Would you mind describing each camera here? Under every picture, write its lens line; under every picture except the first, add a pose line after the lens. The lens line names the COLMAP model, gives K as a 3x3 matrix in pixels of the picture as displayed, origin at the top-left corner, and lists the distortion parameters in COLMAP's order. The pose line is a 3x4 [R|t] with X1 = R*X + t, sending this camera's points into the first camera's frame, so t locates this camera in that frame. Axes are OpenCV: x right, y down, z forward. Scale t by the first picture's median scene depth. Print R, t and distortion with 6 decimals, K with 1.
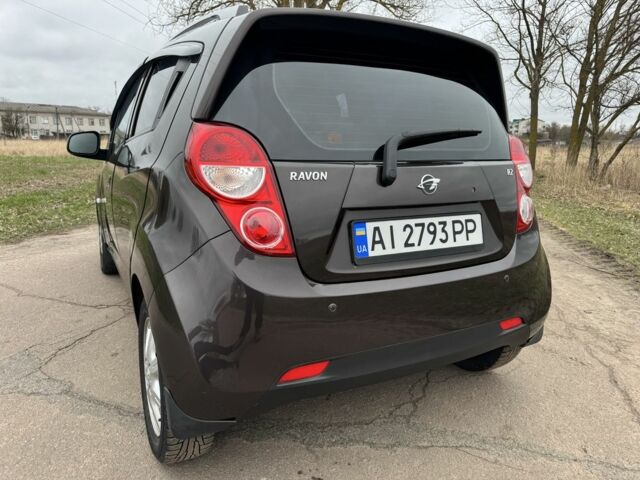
lens RADIAL K [[453.0, 0, 318.8], [0, 453.0, 242.7], [0, 0, 1]] dist [0.156920, -0.289136]
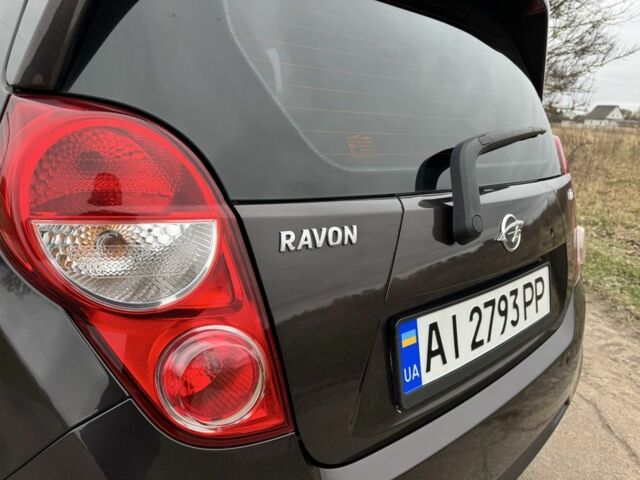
lens RADIAL K [[466.4, 0, 320.0], [0, 466.4, 240.0], [0, 0, 1]] dist [0.005581, -0.004860]
pose [[0.967638, -0.019809, 0.251562, -0.119899], [0.003727, 0.997927, 0.064243, -0.156639], [-0.252313, -0.061226, 0.965707, 0.526551]]
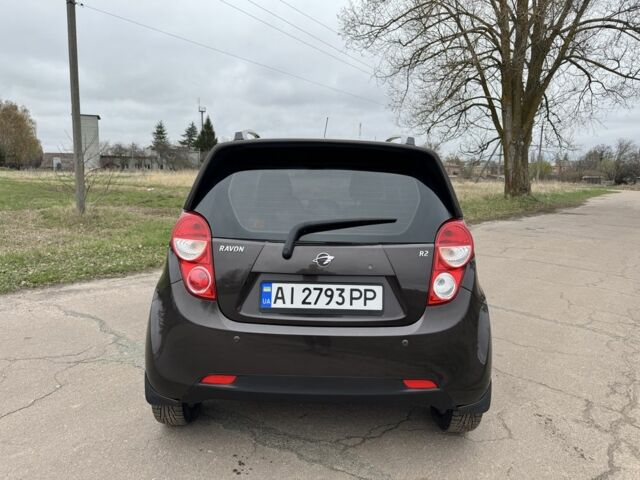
lens RADIAL K [[453.0, 0, 318.8], [0, 453.0, 242.7], [0, 0, 1]] dist [0.156920, -0.289136]
pose [[0.882028, 0.073961, -0.465356, 0.857421], [-0.106883, 0.993265, -0.044720, -0.118222], [0.458915, 0.089183, 0.883993, -0.196230]]
